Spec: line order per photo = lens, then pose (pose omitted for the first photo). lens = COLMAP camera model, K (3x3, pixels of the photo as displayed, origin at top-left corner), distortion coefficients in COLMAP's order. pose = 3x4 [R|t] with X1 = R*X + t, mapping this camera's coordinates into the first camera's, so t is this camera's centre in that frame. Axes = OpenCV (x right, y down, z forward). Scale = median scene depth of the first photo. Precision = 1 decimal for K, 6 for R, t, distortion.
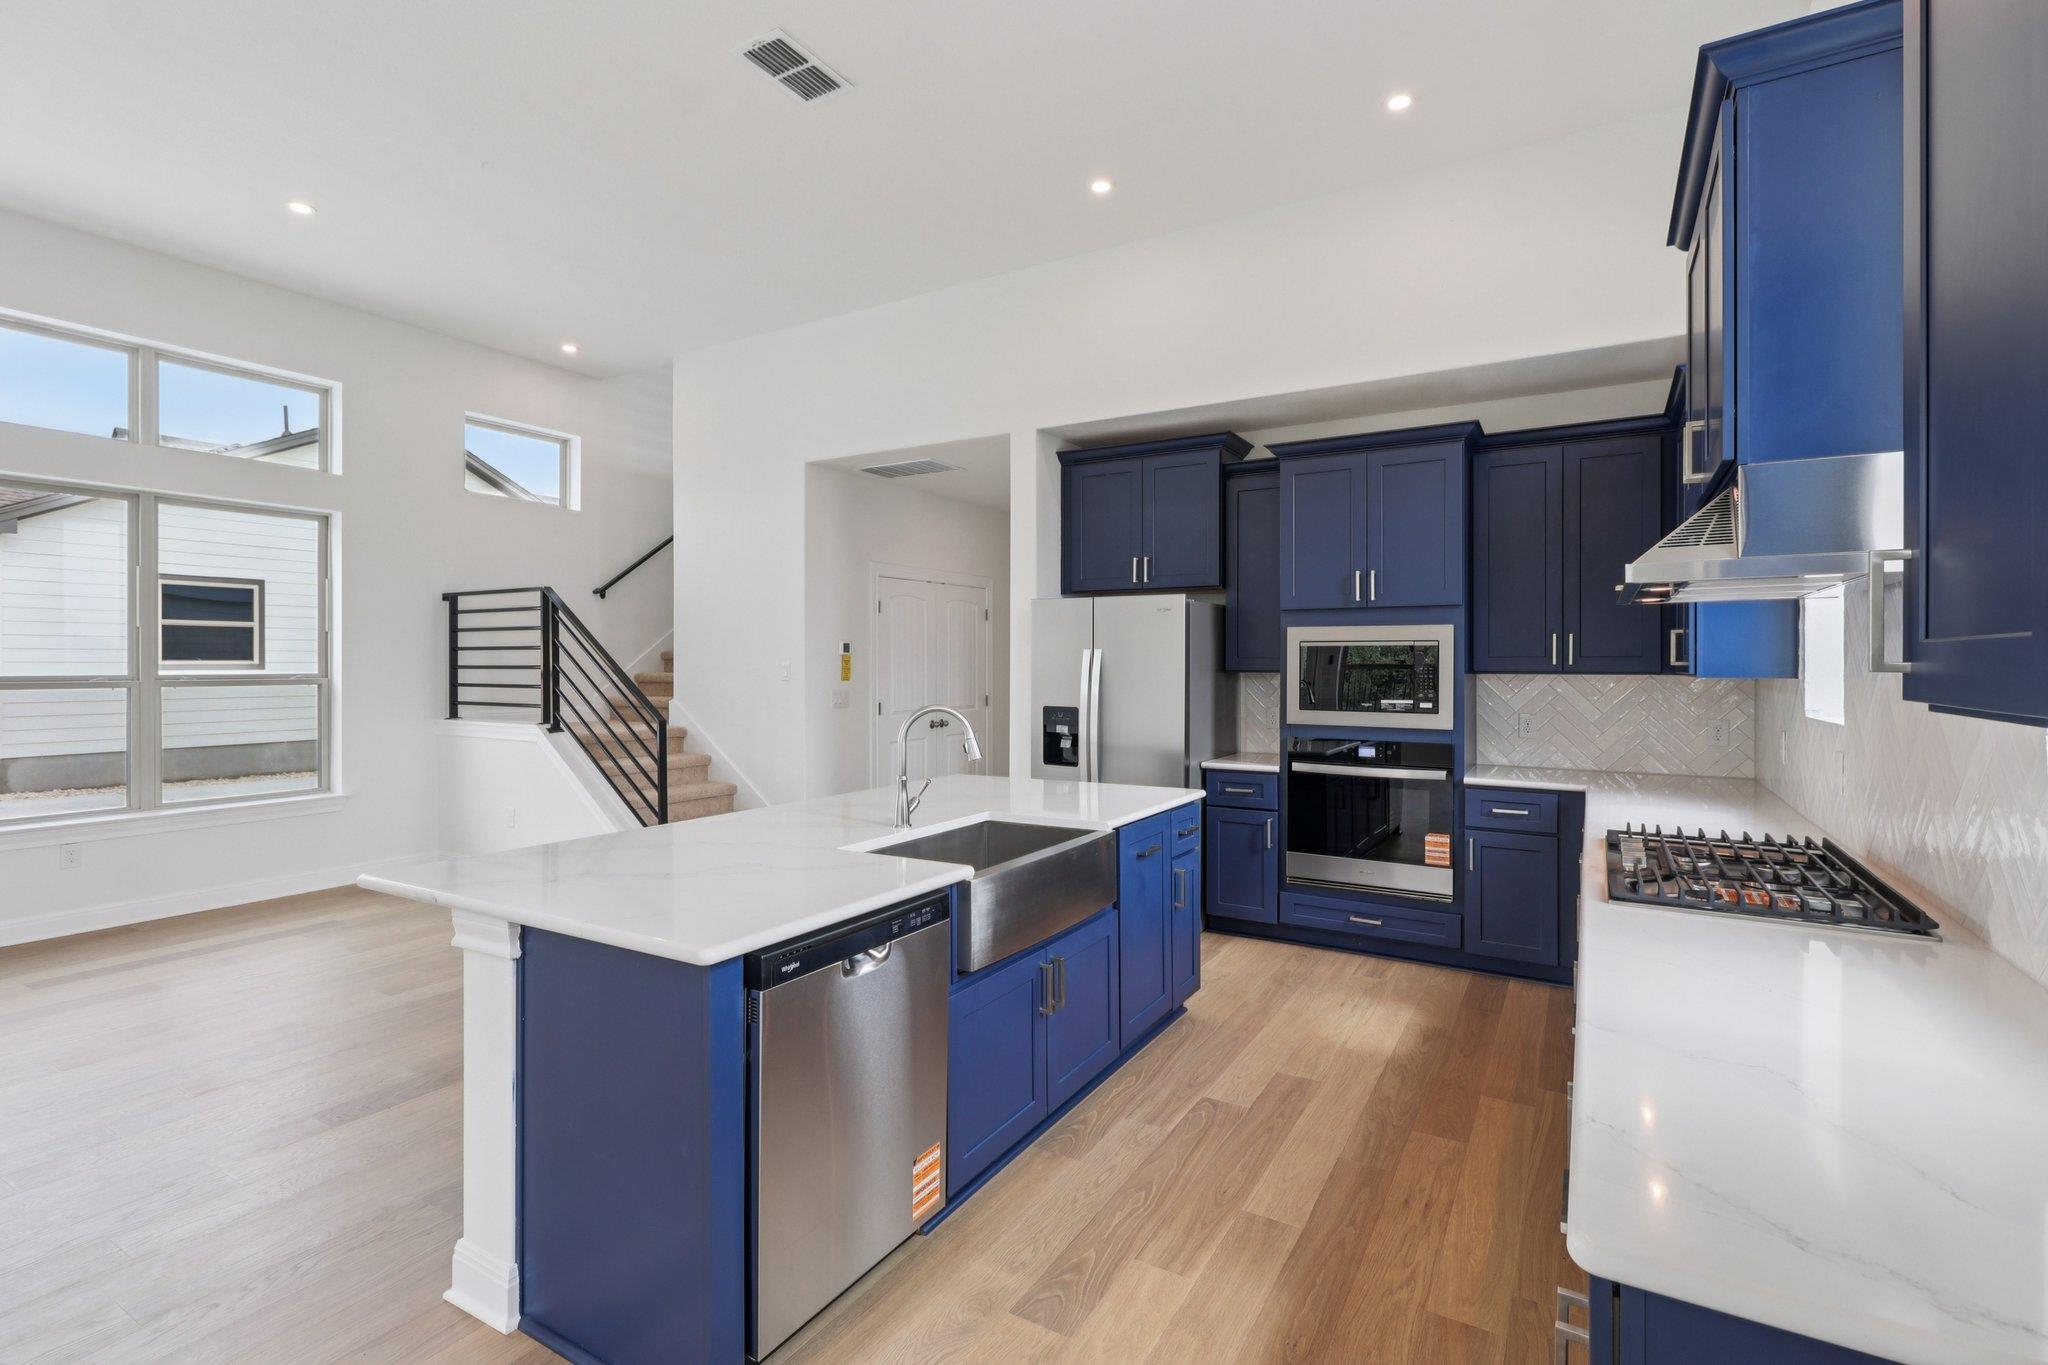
lens RADIAL K [[942.2, 0, 1023.3], [0, 942.2, 671.8], [0, 0, 1]] dist [0.002802, -0.000006]
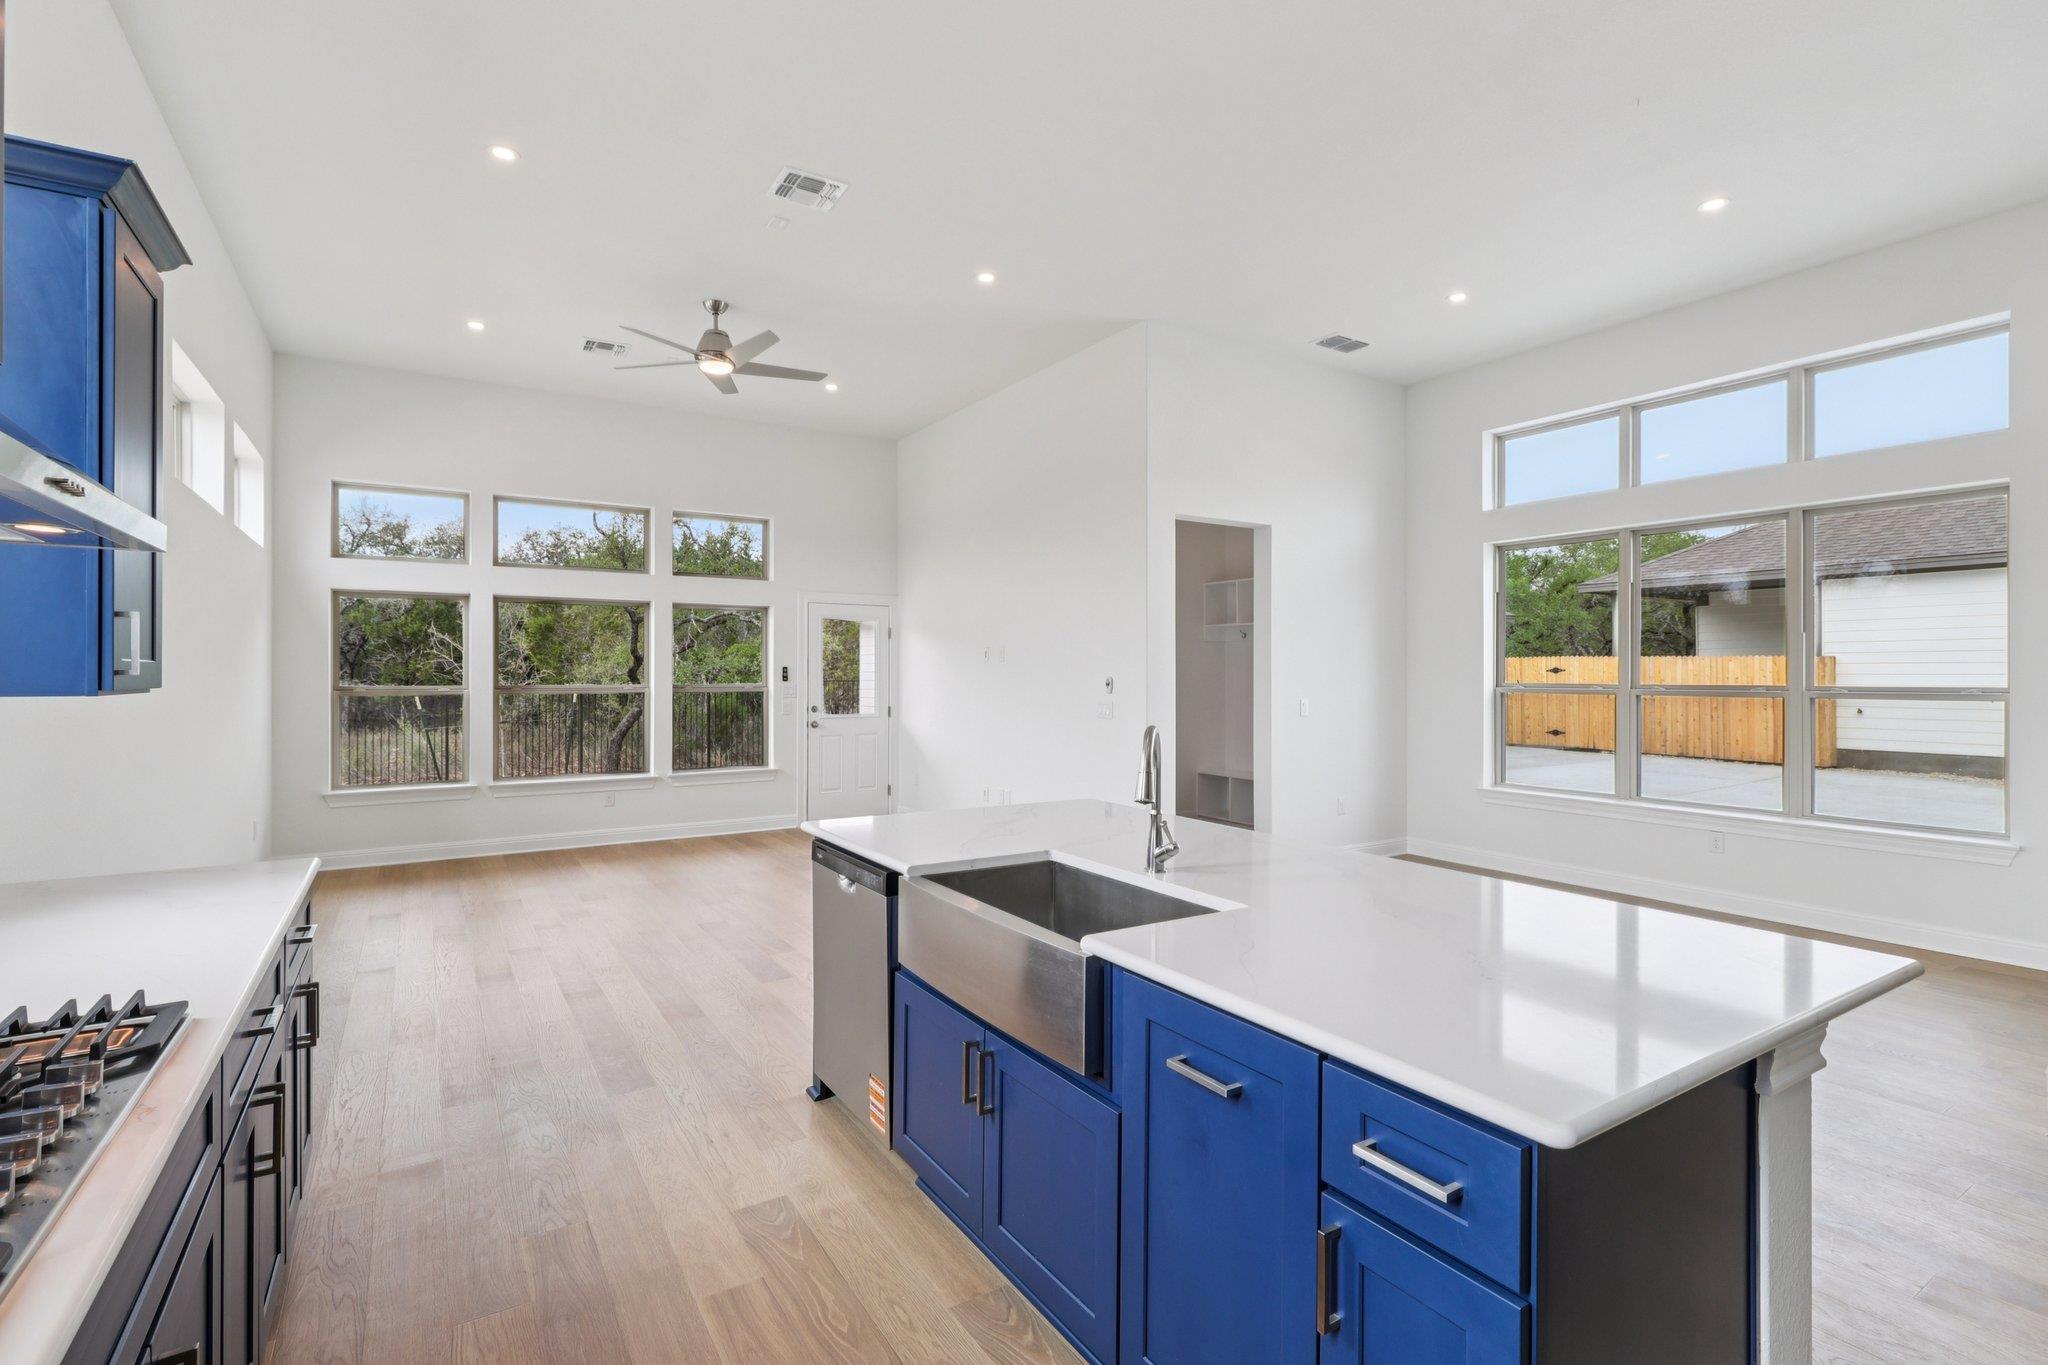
lens RADIAL K [[942.2, 0, 1021.6], [0, 942.2, 680.2], [0, 0, 1]] dist [0.002802, -0.000006]
pose [[-0.459065, -0.004322, -0.888392, 0.802283], [-0.000982, 0.999990, -0.004357, 0.003336], [0.888402, -0.001128, -0.459065, 1.558960]]
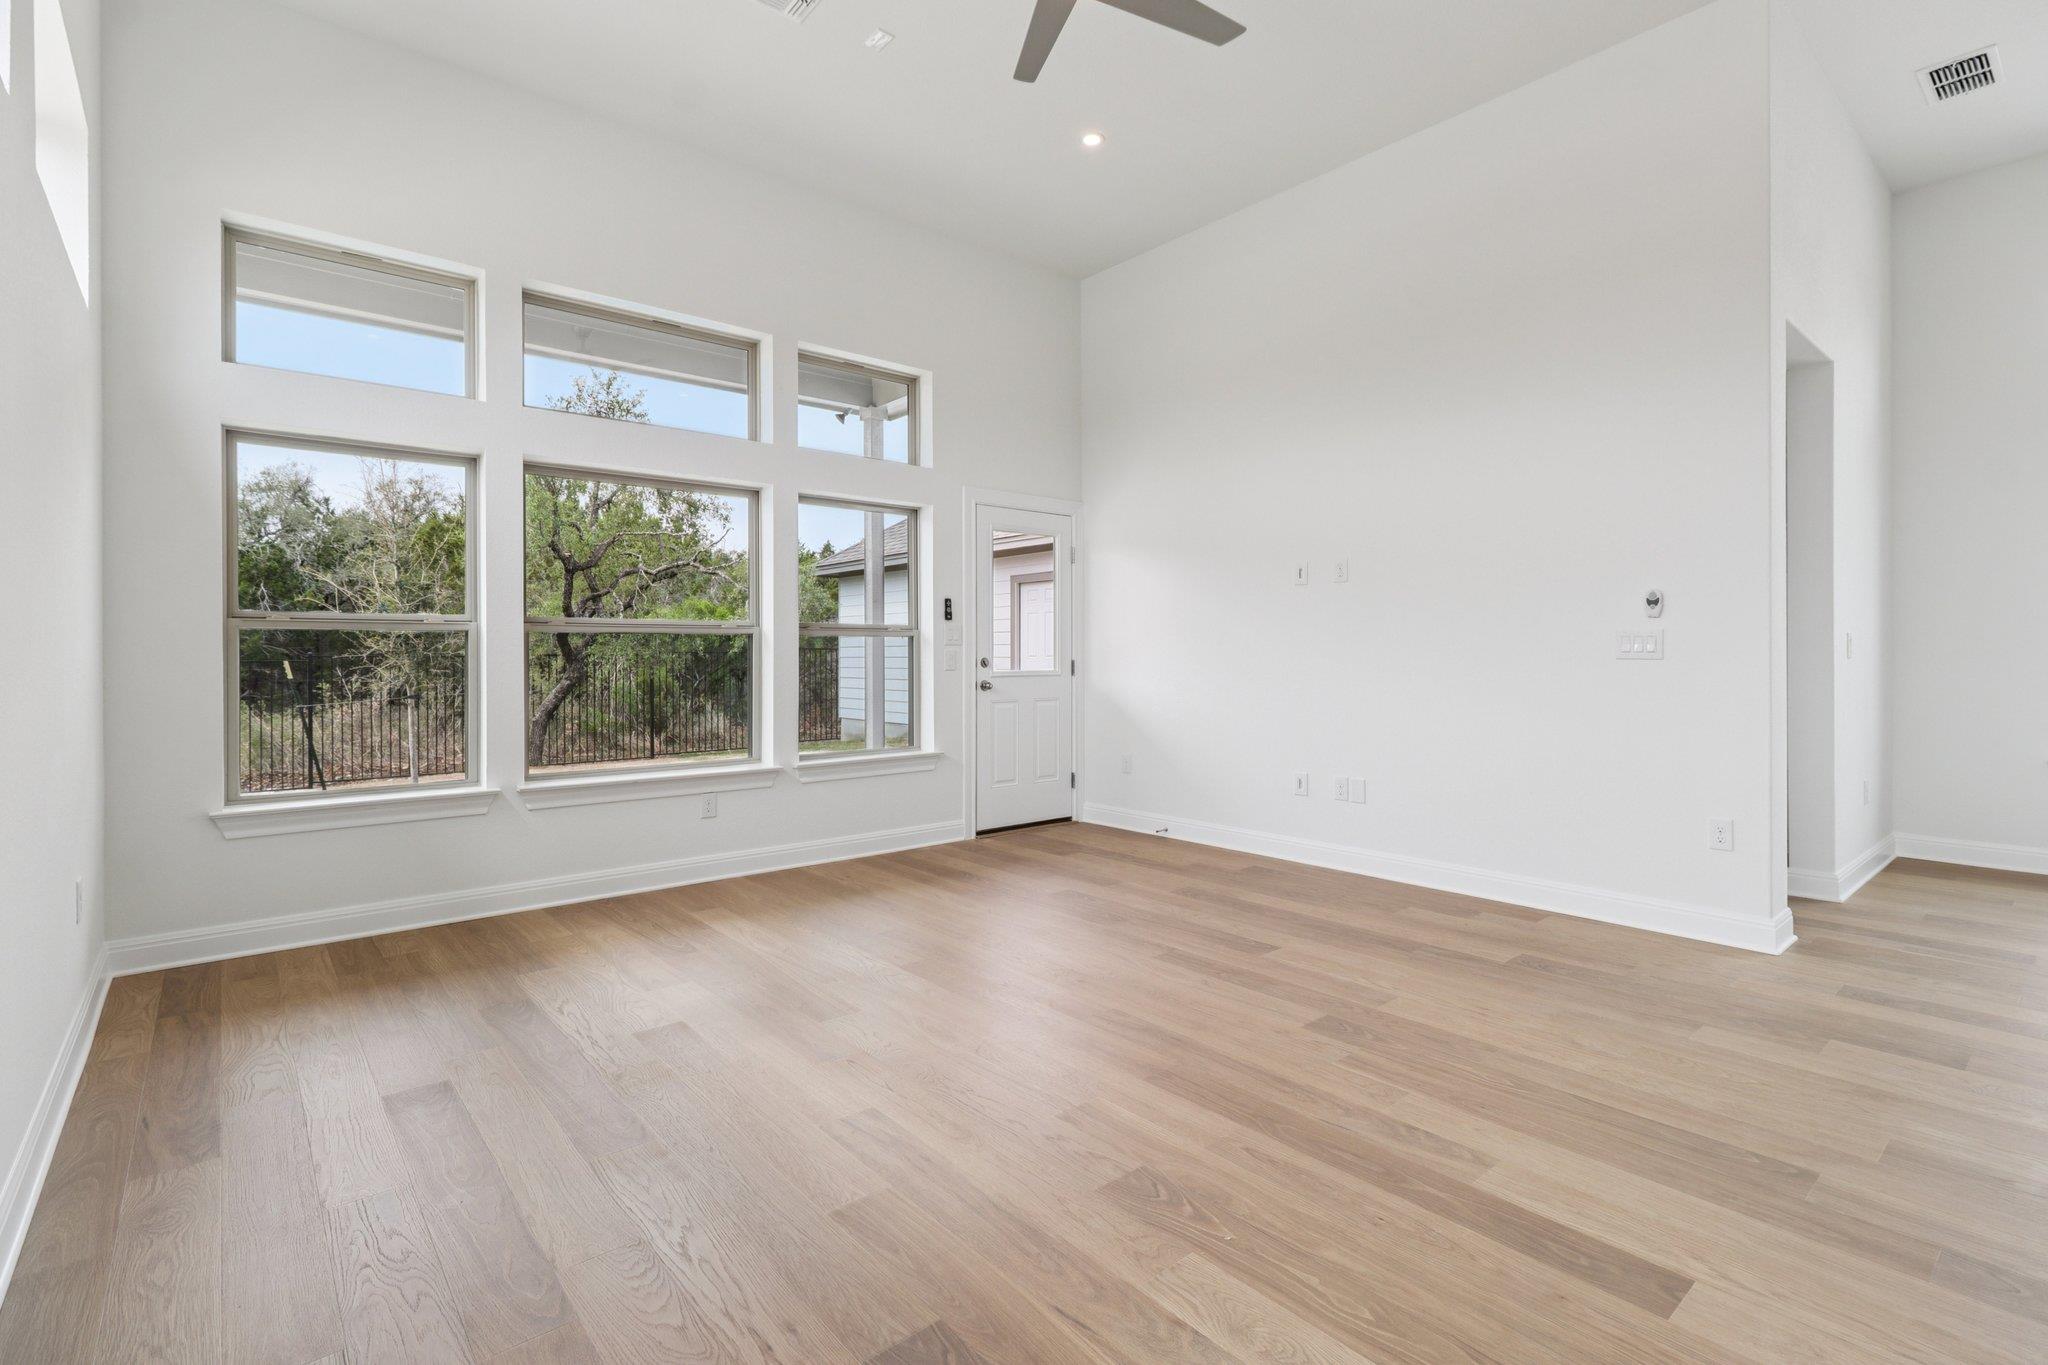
lens RADIAL K [[942.2, 0, 1019.6], [0, 942.2, 669.5], [0, 0, 1]] dist [0.002802, -0.000006]
pose [[-0.334353, 0.006944, -0.942422, 0.435143], [0.004486, 0.999973, 0.005777, 0.066308], [0.942437, -0.002296, -0.334375, 0.632429]]
